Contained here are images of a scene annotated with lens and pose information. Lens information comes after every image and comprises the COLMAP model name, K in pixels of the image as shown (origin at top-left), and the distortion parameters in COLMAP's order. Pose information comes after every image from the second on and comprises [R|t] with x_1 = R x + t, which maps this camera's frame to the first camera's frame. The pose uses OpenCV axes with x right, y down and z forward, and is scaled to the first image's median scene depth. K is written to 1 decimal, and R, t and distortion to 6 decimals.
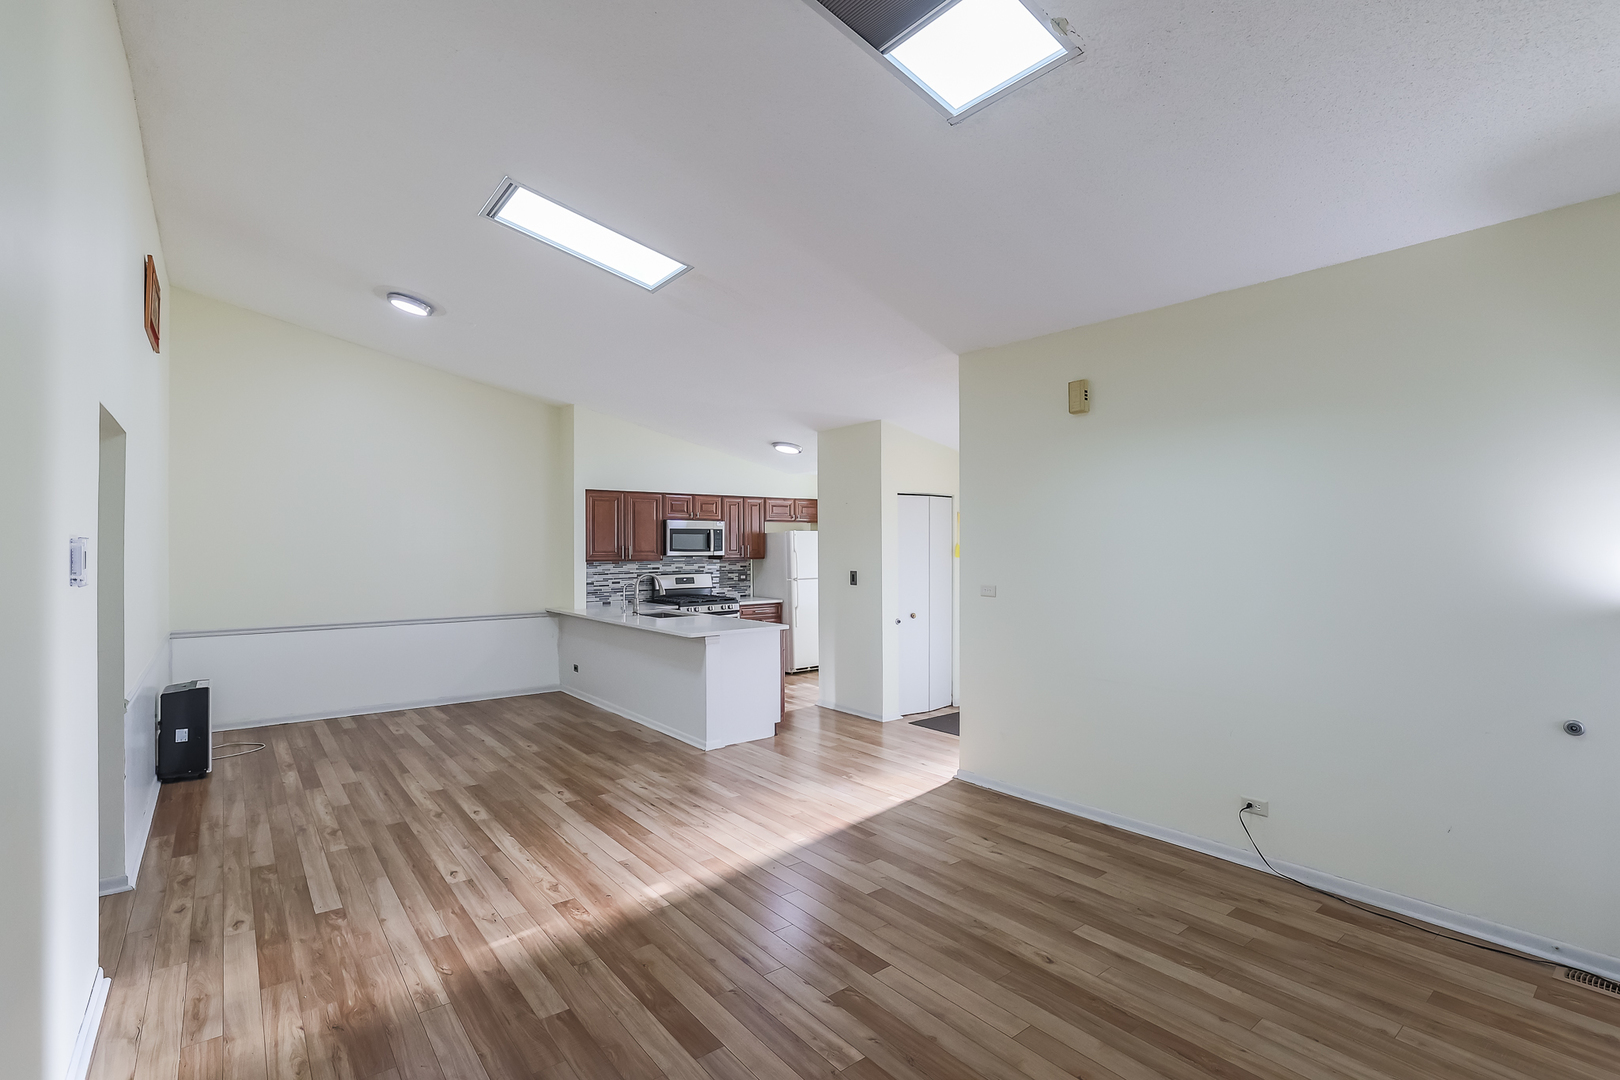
lens RADIAL K [[749.1, 0, 803.7], [0, 749.1, 543.2], [0, 0, 1]] dist [-0.042985, 0.013429]
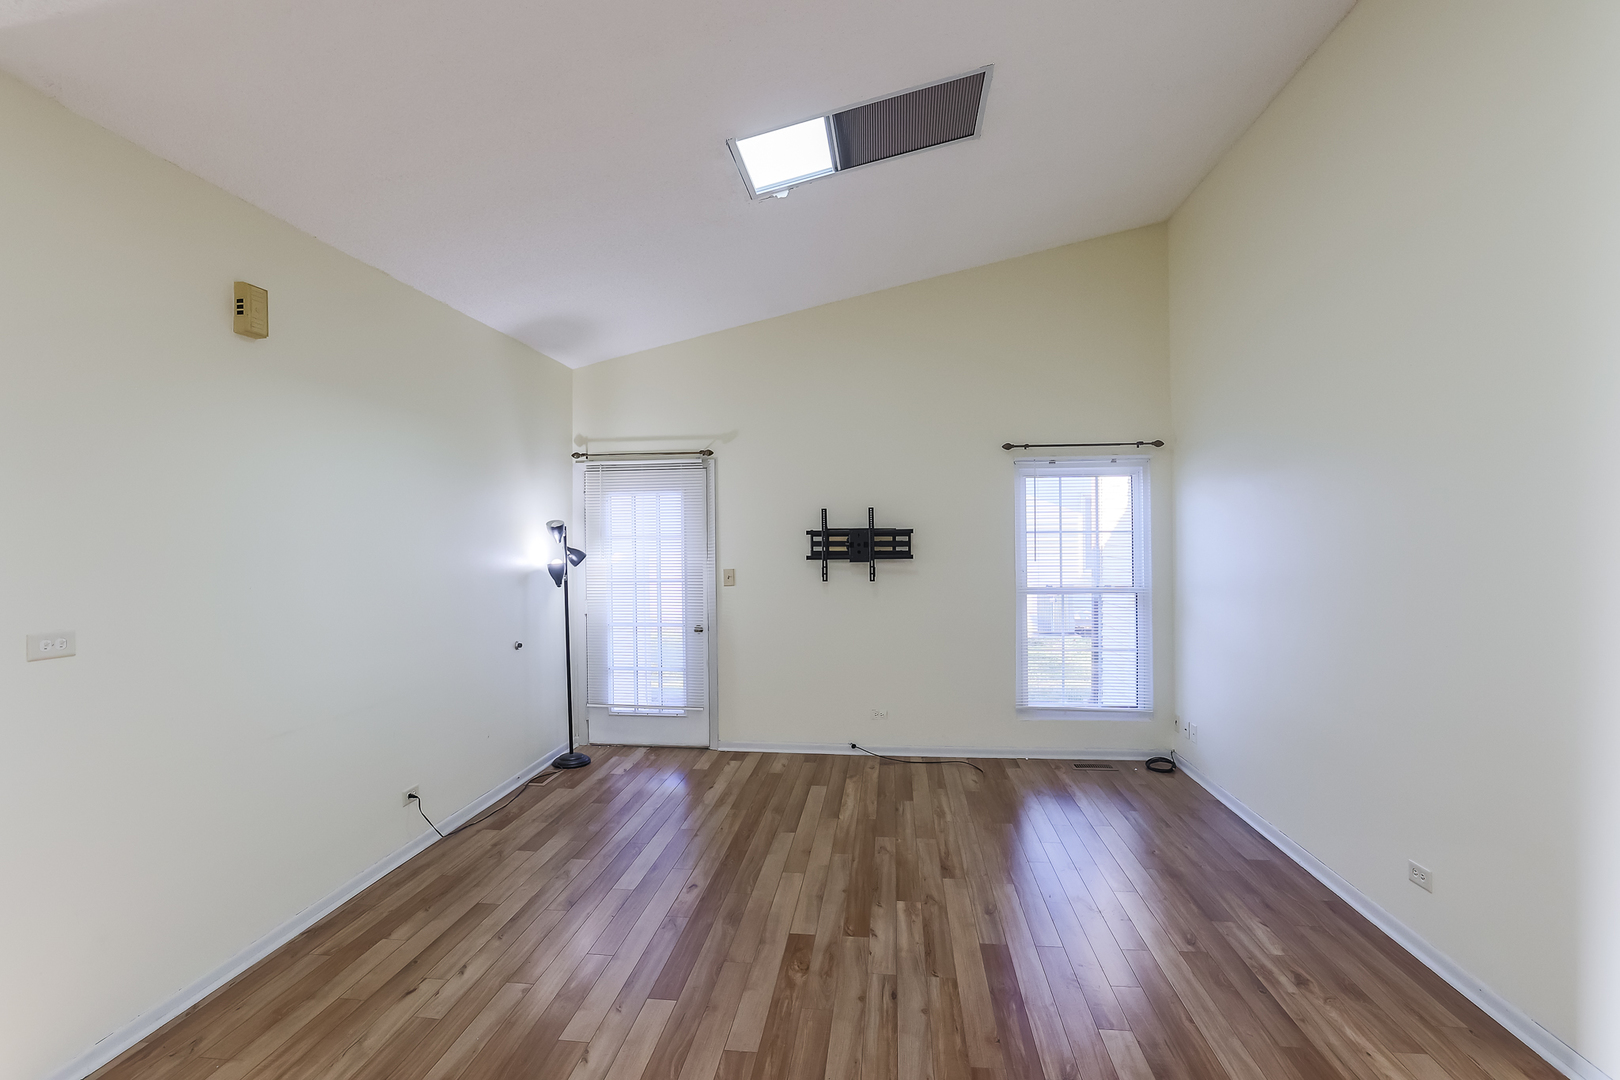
lens RADIAL K [[749.1, 0, 798.1], [0, 749.1, 538.2], [0, 0, 1]] dist [-0.042985, 0.013429]
pose [[-0.704130, 0.010235, 0.709997, -0.360385], [0.010983, 0.999933, -0.003523, 0.006941], [-0.709986, 0.005317, -0.704195, 0.967365]]
